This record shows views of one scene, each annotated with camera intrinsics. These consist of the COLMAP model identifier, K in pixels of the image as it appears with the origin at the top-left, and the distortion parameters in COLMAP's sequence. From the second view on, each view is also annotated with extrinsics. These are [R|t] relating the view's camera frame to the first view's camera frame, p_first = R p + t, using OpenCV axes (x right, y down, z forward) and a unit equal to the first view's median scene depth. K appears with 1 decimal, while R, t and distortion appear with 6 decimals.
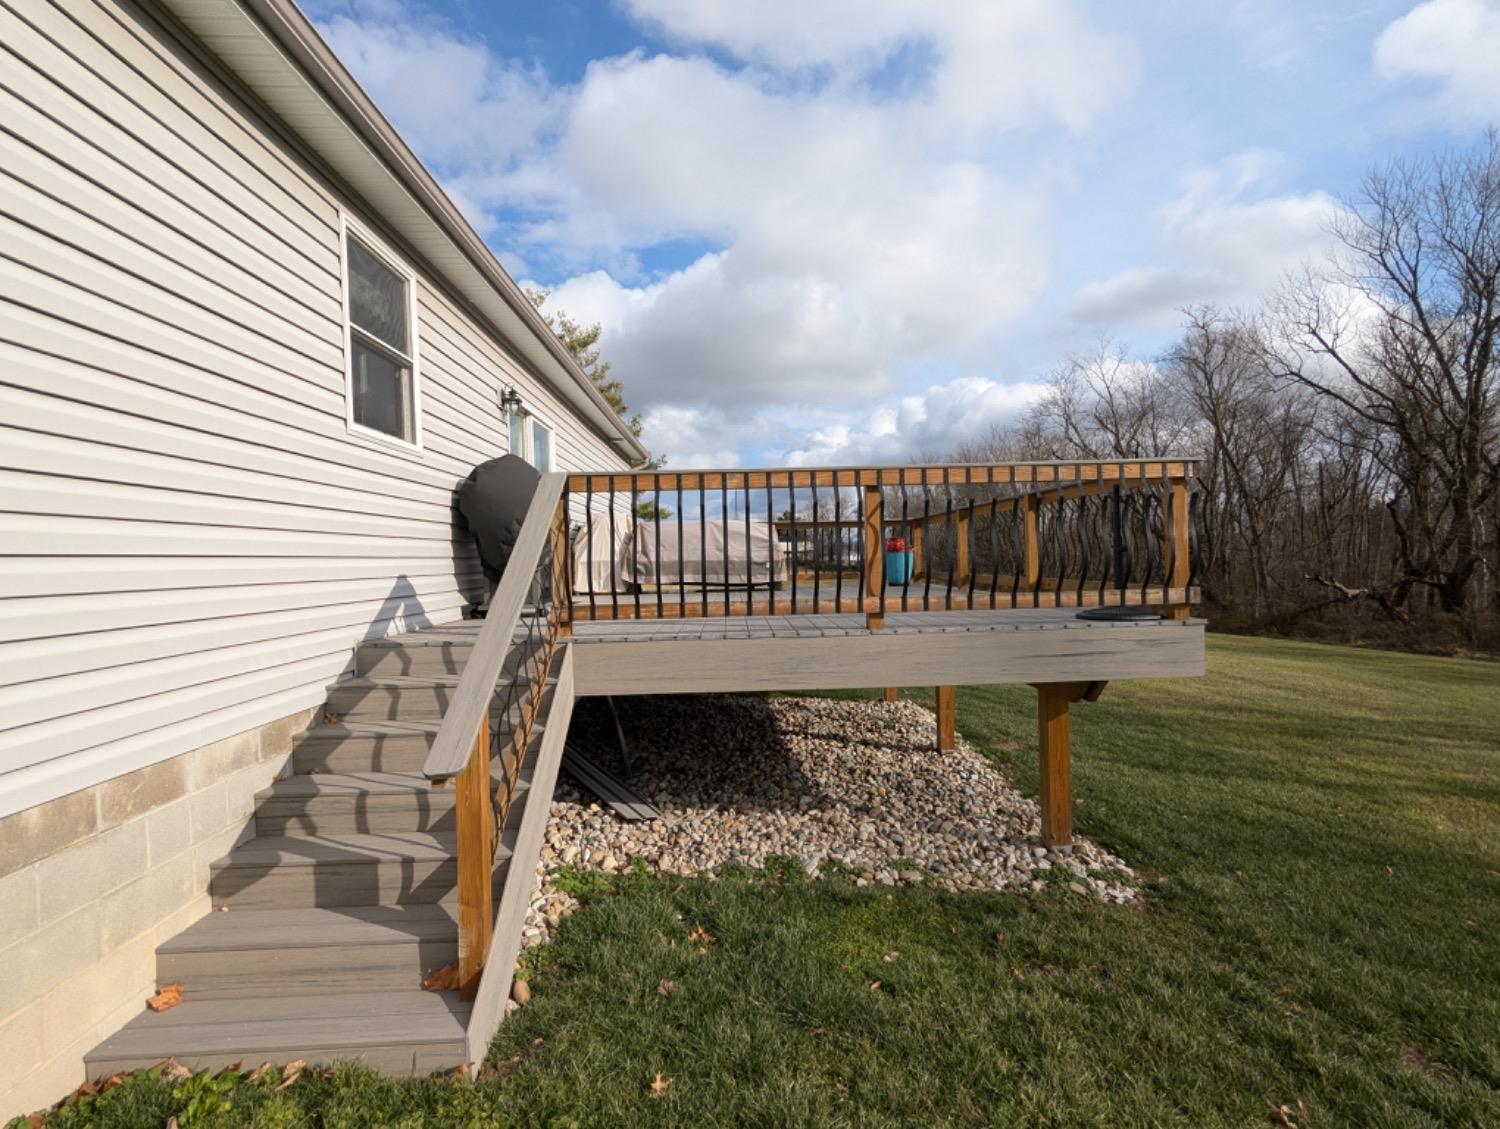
lens RADIAL K [[703.2, 0, 750.0], [0, 703.2, 564.5], [0, 0, 1]] dist [0.000639, 0.000059]
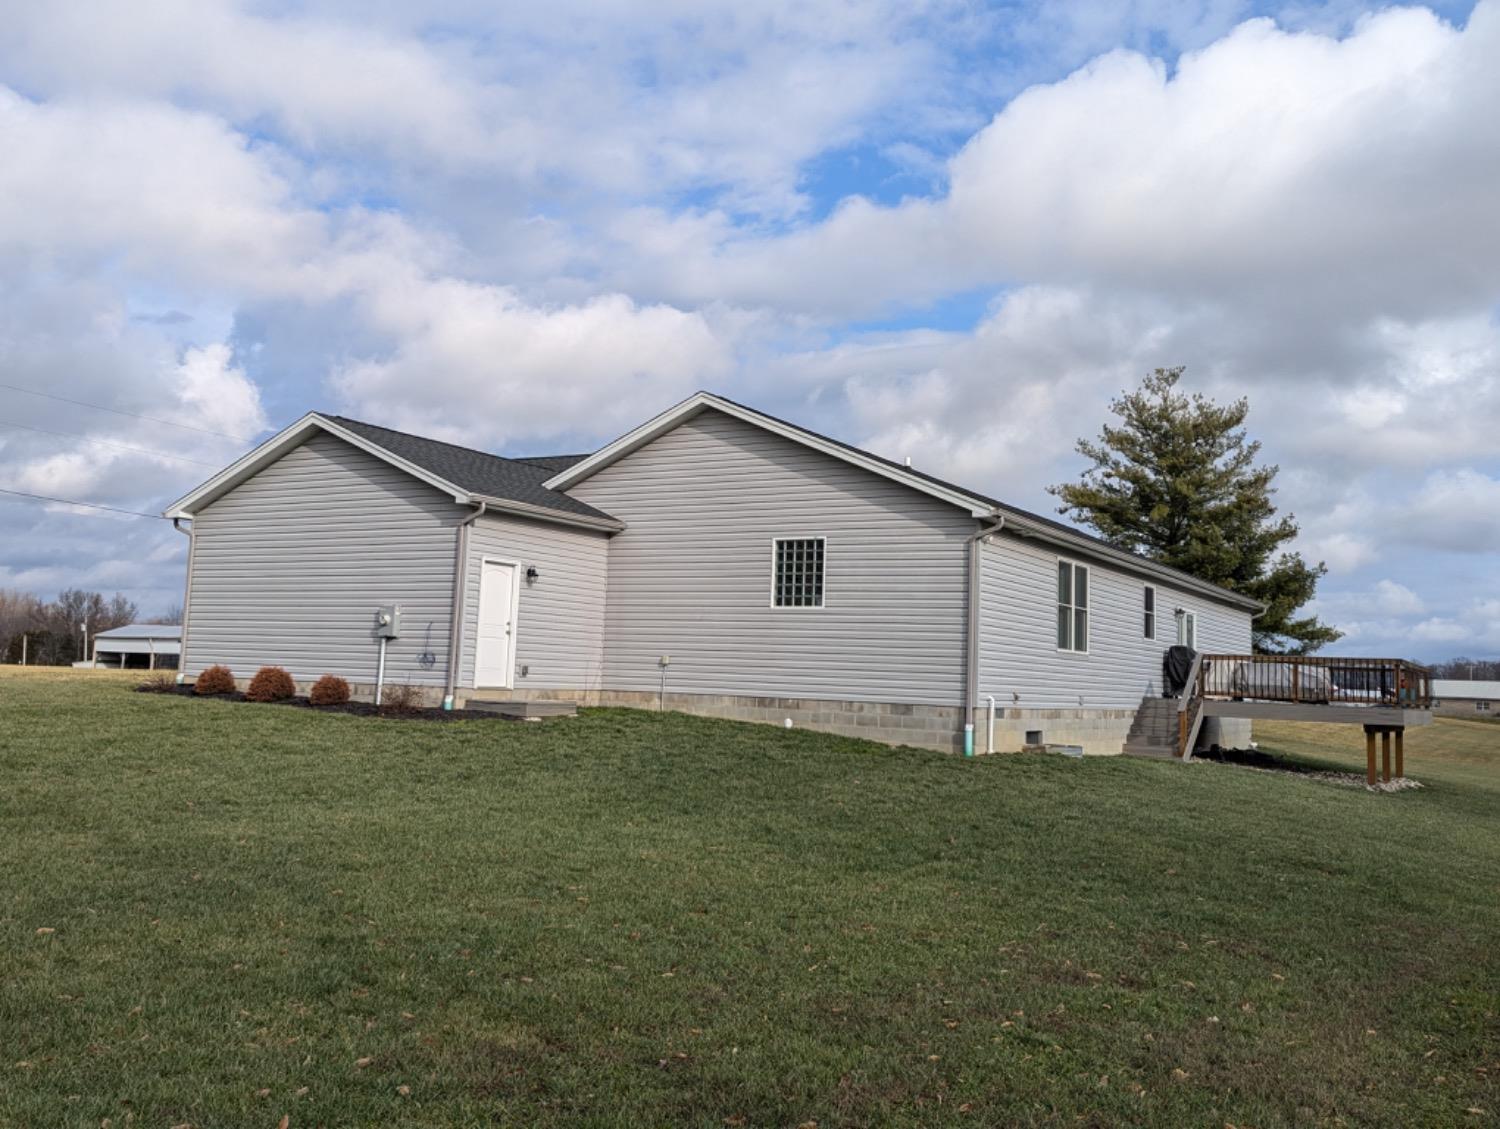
lens RADIAL K [[1326.4, 0, 750.0], [0, 1326.4, 564.5], [0, 0, 1]] dist [0.002344, 0.000426]
pose [[0.838378, 0.004997, -0.545066, 0.757803], [-0.061784, 0.994385, -0.085915, 0.074135], [0.541576, 0.105706, 0.833979, -3.022163]]
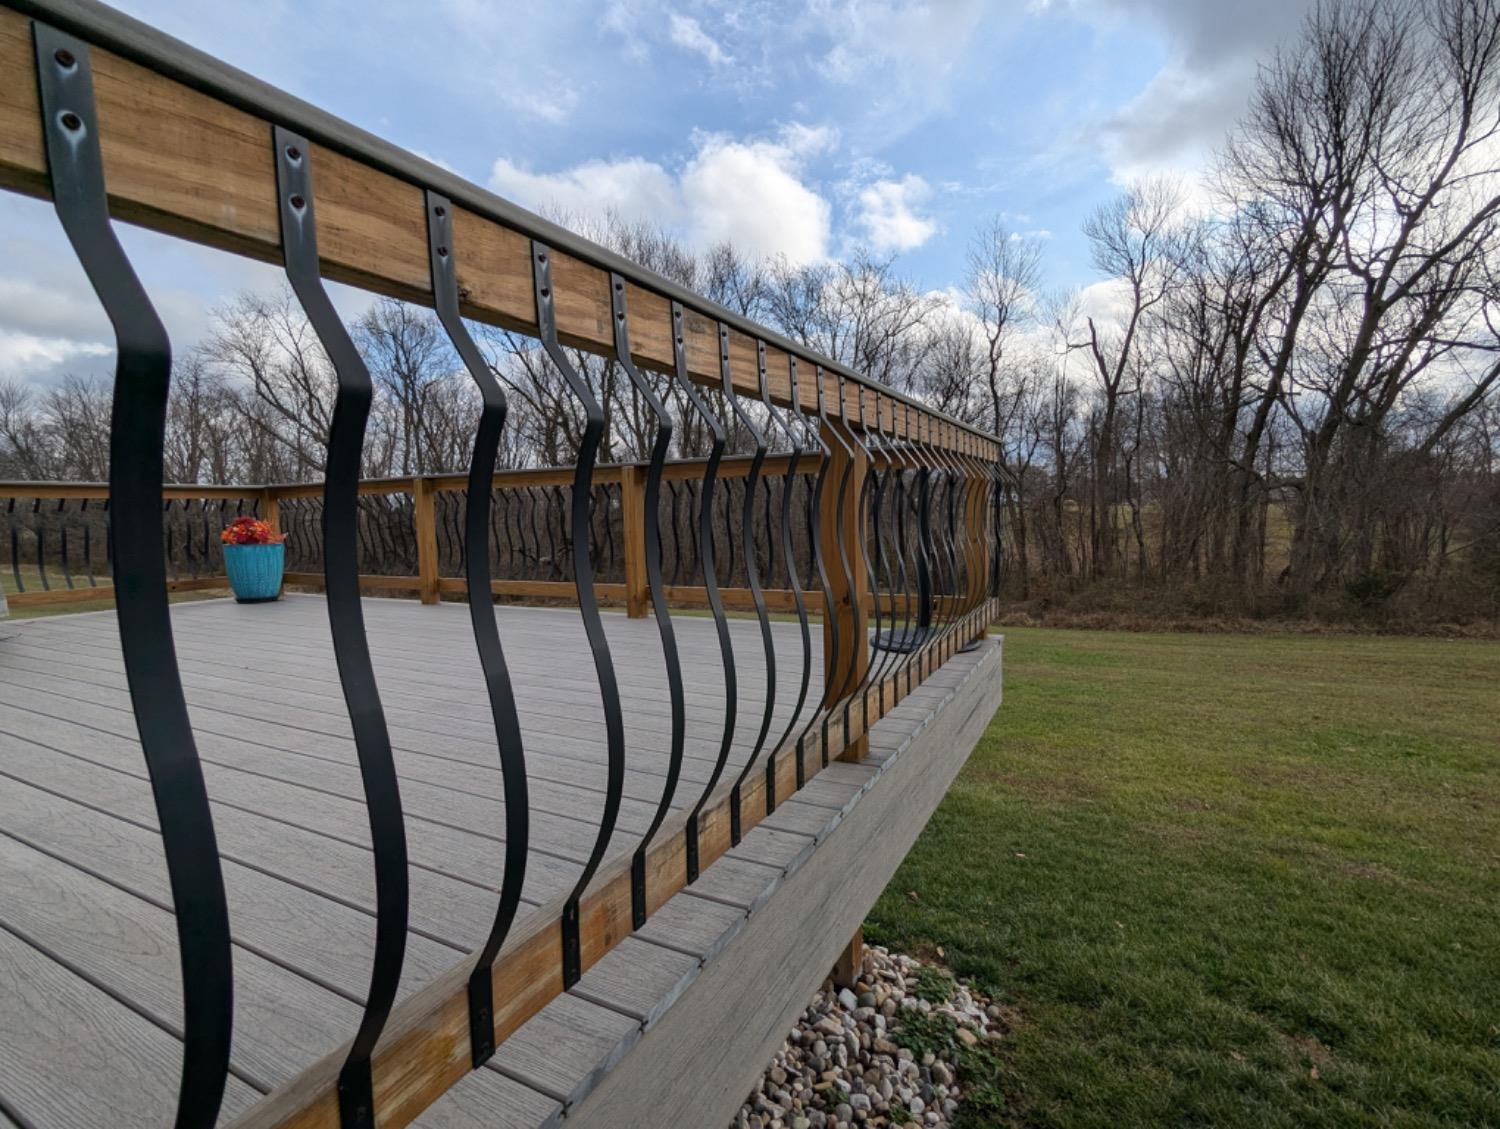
lens RADIAL K [[703.2, 0, 750.0], [0, 703.2, 564.5], [0, 0, 1]] dist [0.000639, 0.000059]
pose [[0.482218, -0.055740, 0.874276, -0.243392], [0.020656, 0.998420, 0.052262, -0.067067], [-0.875808, -0.007143, 0.482607, 0.827362]]
